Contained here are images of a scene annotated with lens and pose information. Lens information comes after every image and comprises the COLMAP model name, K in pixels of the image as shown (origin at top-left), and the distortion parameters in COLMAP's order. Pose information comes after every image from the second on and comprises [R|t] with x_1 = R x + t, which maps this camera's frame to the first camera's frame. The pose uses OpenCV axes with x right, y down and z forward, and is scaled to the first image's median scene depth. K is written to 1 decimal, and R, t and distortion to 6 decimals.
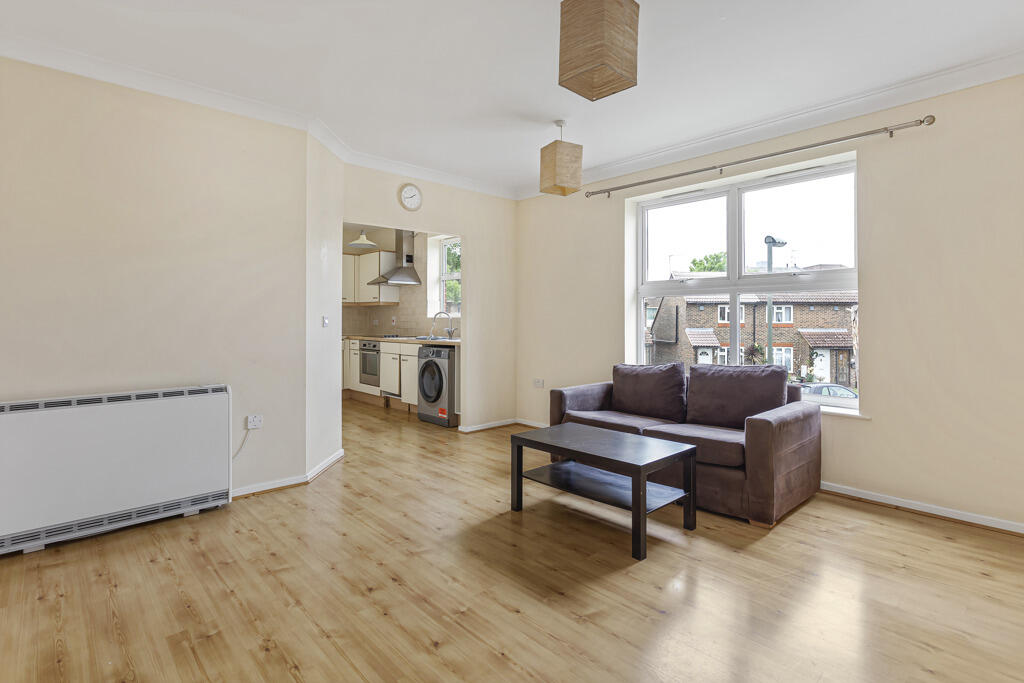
lens RADIAL K [[506.6, 0, 529.0], [0, 506.6, 324.0], [0, 0, 1]] dist [-0.002127, -0.000375]
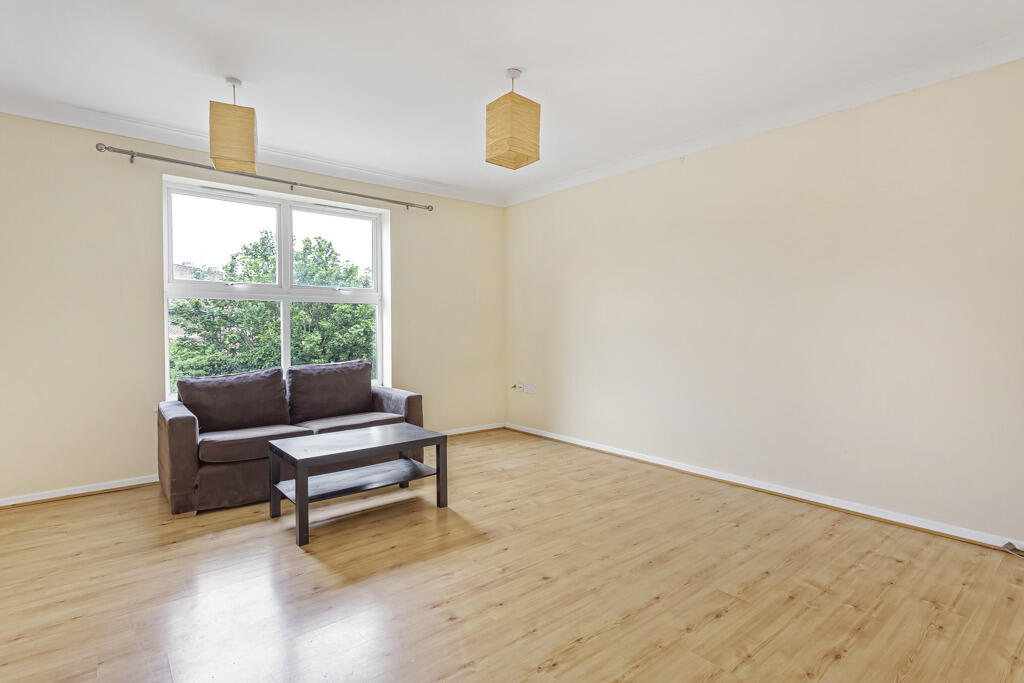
lens RADIAL K [[495.3, 0, 512.0], [0, 495.3, 341.5], [0, 0, 1]] dist [0.001830, 0.000522]
pose [[0.077644, -0.030862, 0.996503, -0.433844], [0.005189, 0.999520, 0.030551, -0.001858], [-0.996968, 0.002799, 0.077767, 0.300089]]
